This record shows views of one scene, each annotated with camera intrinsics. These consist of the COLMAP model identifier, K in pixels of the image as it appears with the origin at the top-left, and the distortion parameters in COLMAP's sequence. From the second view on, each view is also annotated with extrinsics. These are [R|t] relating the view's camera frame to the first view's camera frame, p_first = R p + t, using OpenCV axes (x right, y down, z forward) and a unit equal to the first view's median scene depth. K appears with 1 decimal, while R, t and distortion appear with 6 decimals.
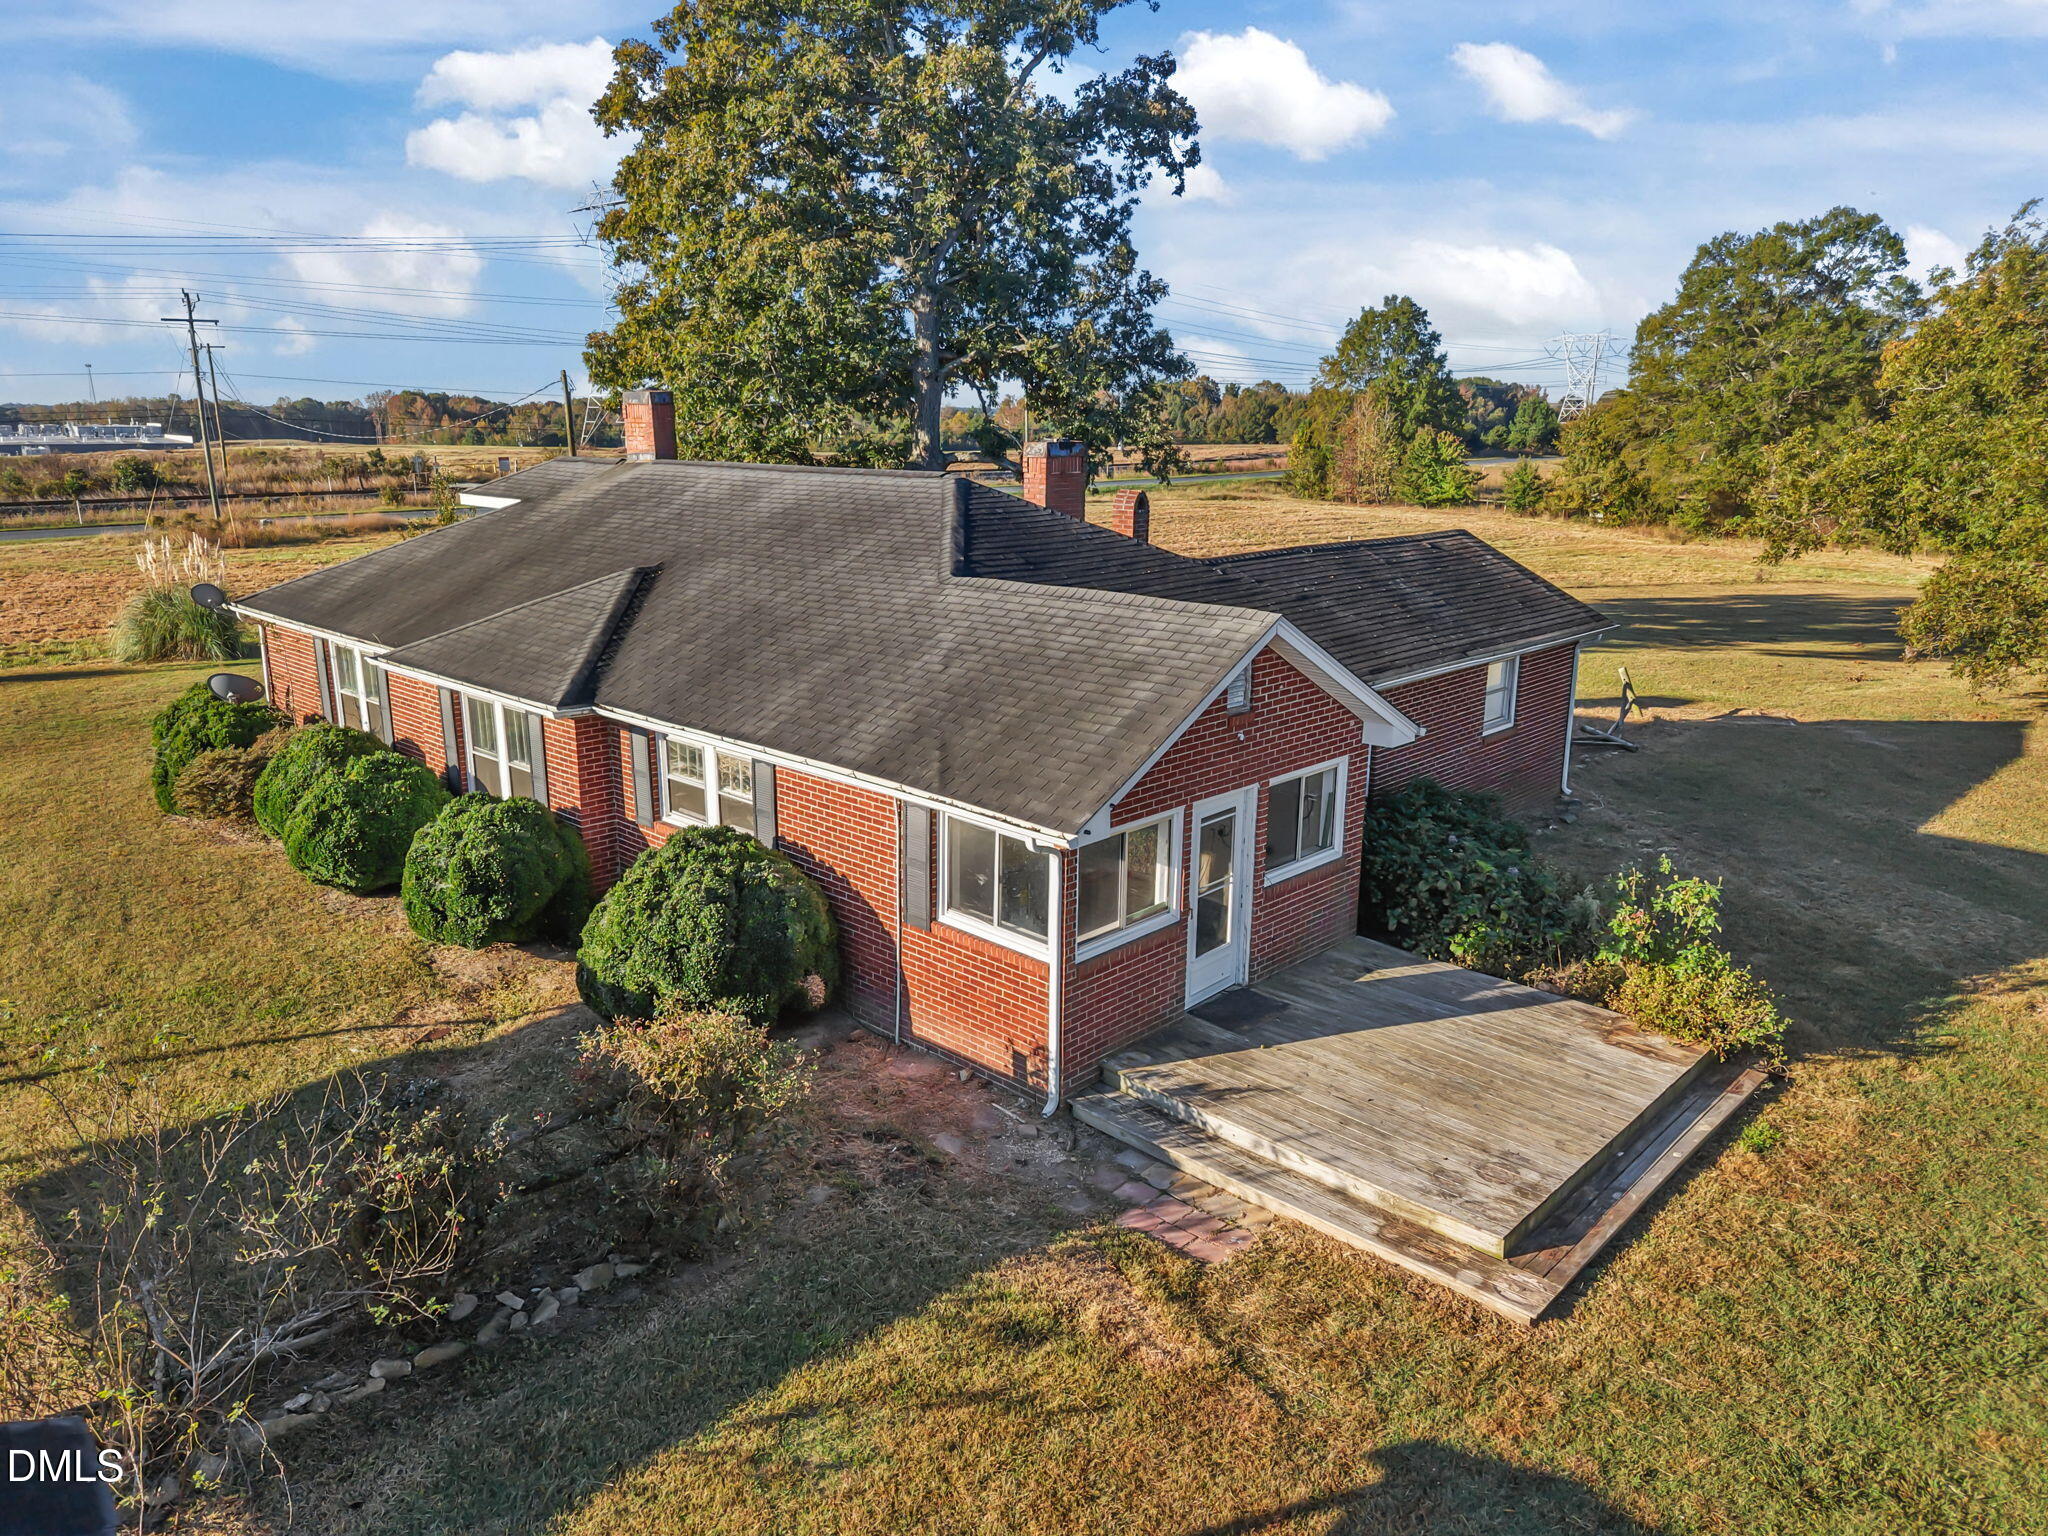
lens RADIAL K [[1357.9, 0, 1020.0], [0, 1357.9, 796.4], [0, 0, 1]] dist [0.008747, -0.000891]
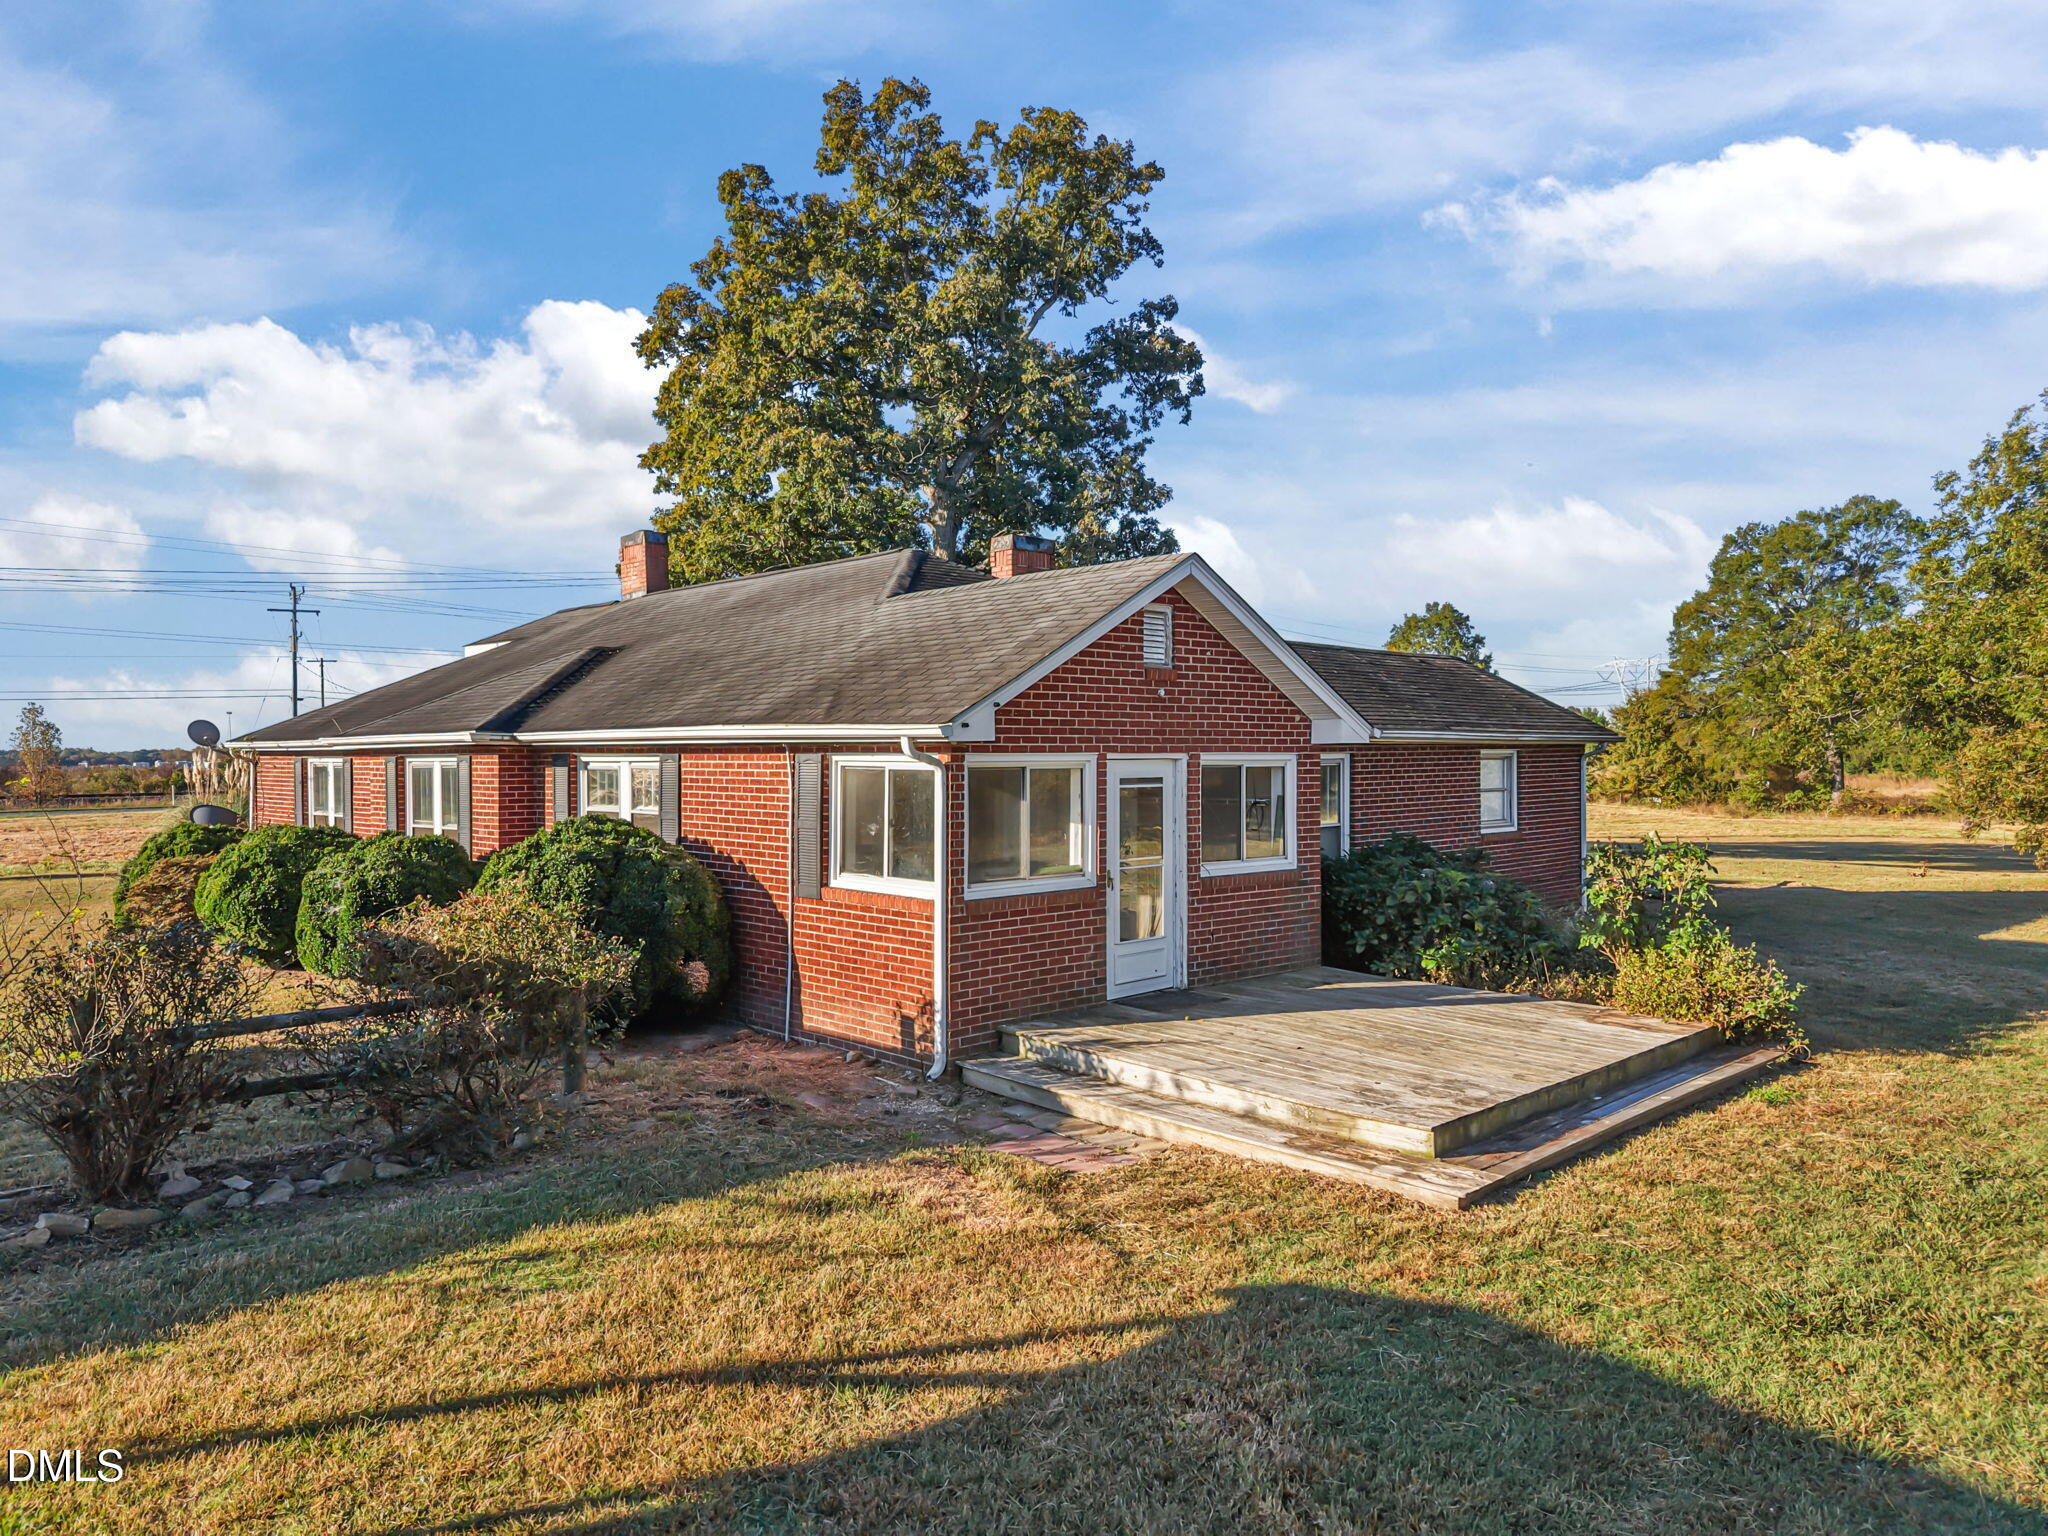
lens RADIAL K [[1357.9, 0, 1020.0], [0, 1357.9, 796.4], [0, 0, 1]] dist [0.008747, -0.000891]
pose [[0.998638, -0.006457, -0.051768, 0.099058], [-0.005933, 0.971814, -0.235675, 0.213116], [0.051830, 0.235661, 0.970452, 0.094873]]
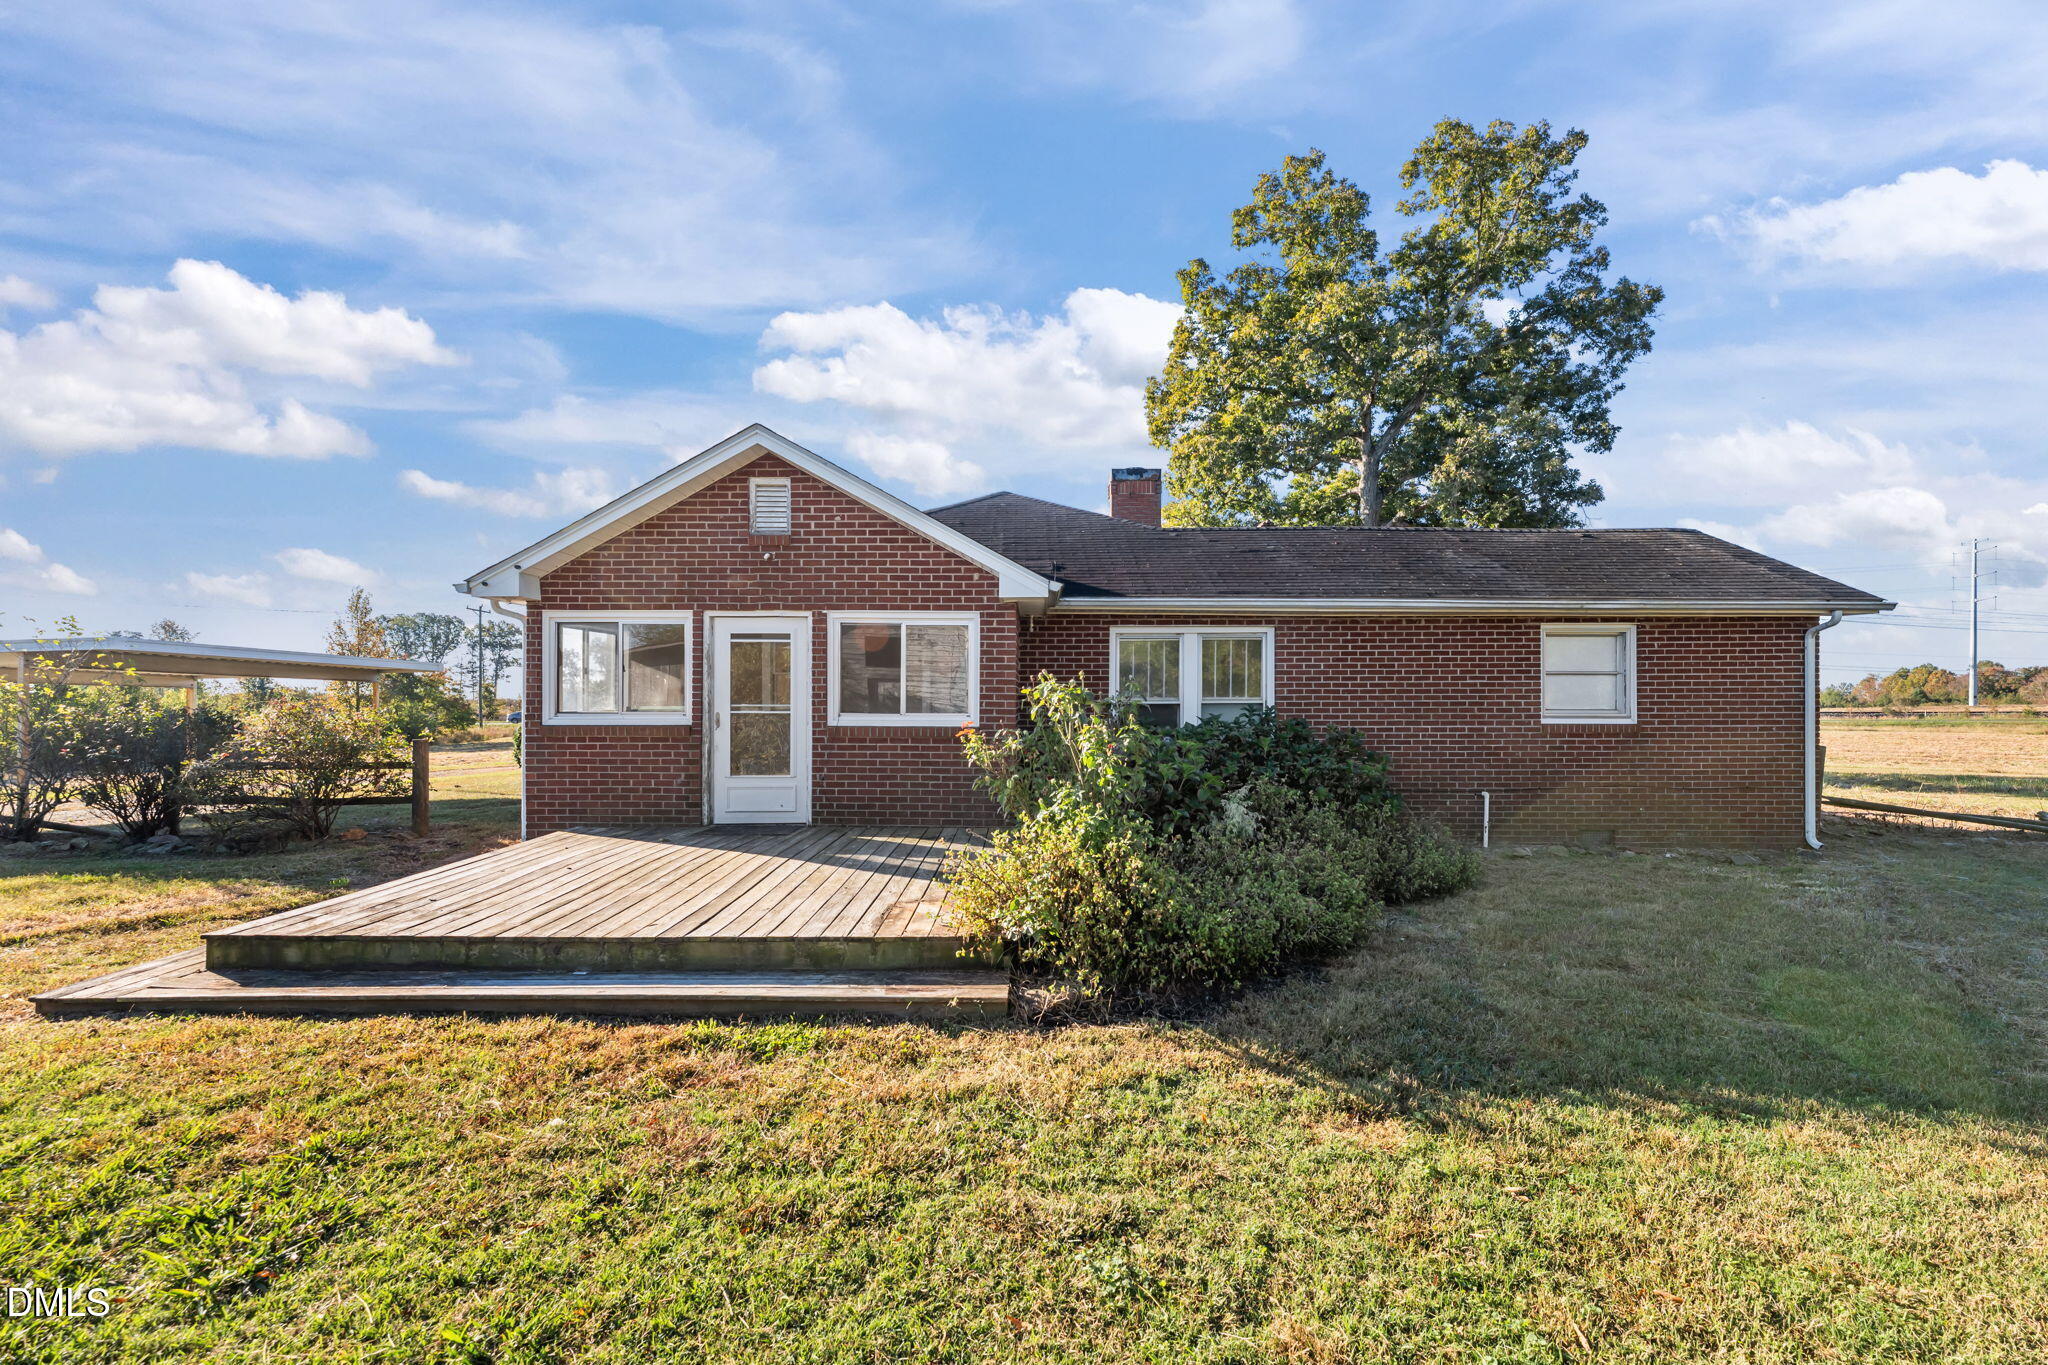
lens RADIAL K [[827.1, 0, 1029.1], [0, 827.1, 709.5], [0, 0, 1]] dist [0.006343, 0.000244]
pose [[0.691819, 0.008122, -0.722025, 0.660764], [-0.190920, 0.966408, -0.172062, 0.122127], [0.696374, 0.256885, 0.670130, 0.647630]]
